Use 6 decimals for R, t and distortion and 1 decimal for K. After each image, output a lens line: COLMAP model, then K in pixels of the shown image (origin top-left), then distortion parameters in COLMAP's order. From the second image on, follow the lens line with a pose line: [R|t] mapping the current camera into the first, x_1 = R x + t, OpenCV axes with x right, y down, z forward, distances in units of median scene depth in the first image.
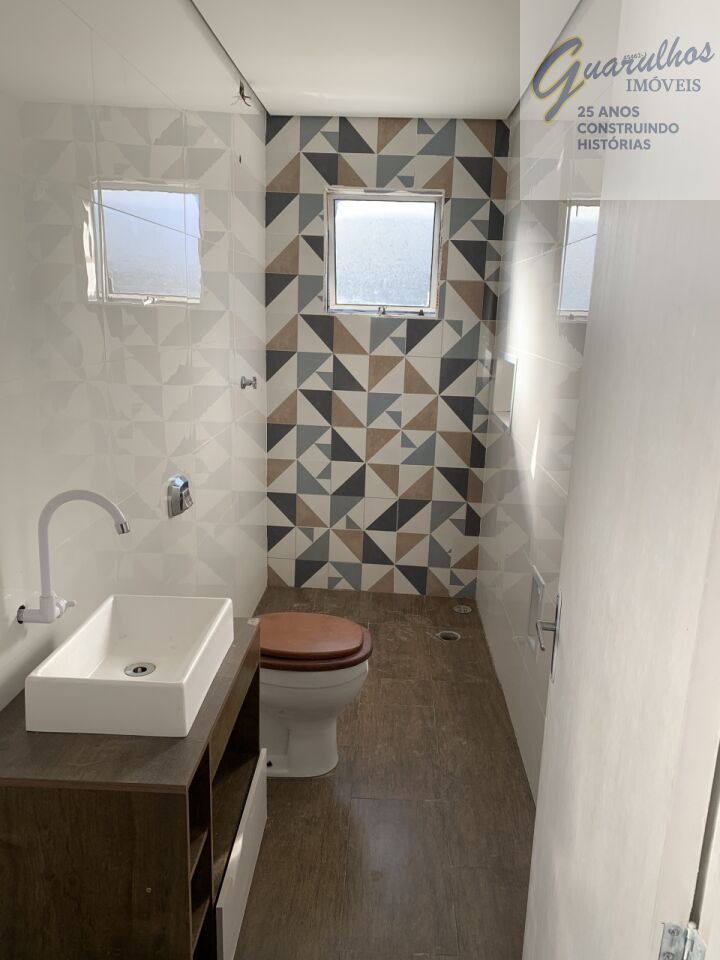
lens RADIAL K [[729.0, 0, 359.9], [0, 729.0, 479.7], [0, 0, 1]] dist [0.056167, -0.072428]
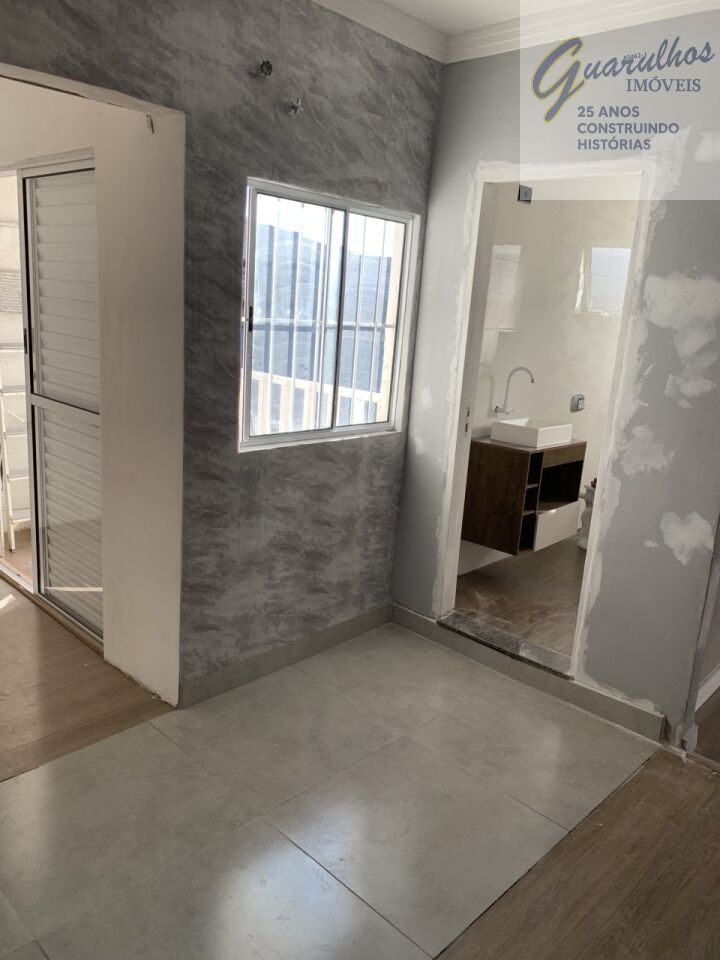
lens RADIAL K [[729.0, 0, 363.7], [0, 729.0, 479.5], [0, 0, 1]] dist [0.056167, -0.072428]
pose [[0.772823, 0.174587, -0.610134, 0.974784], [-0.195846, 0.980100, 0.032384, 0.474444], [0.603646, 0.094465, 0.791636, -1.631768]]
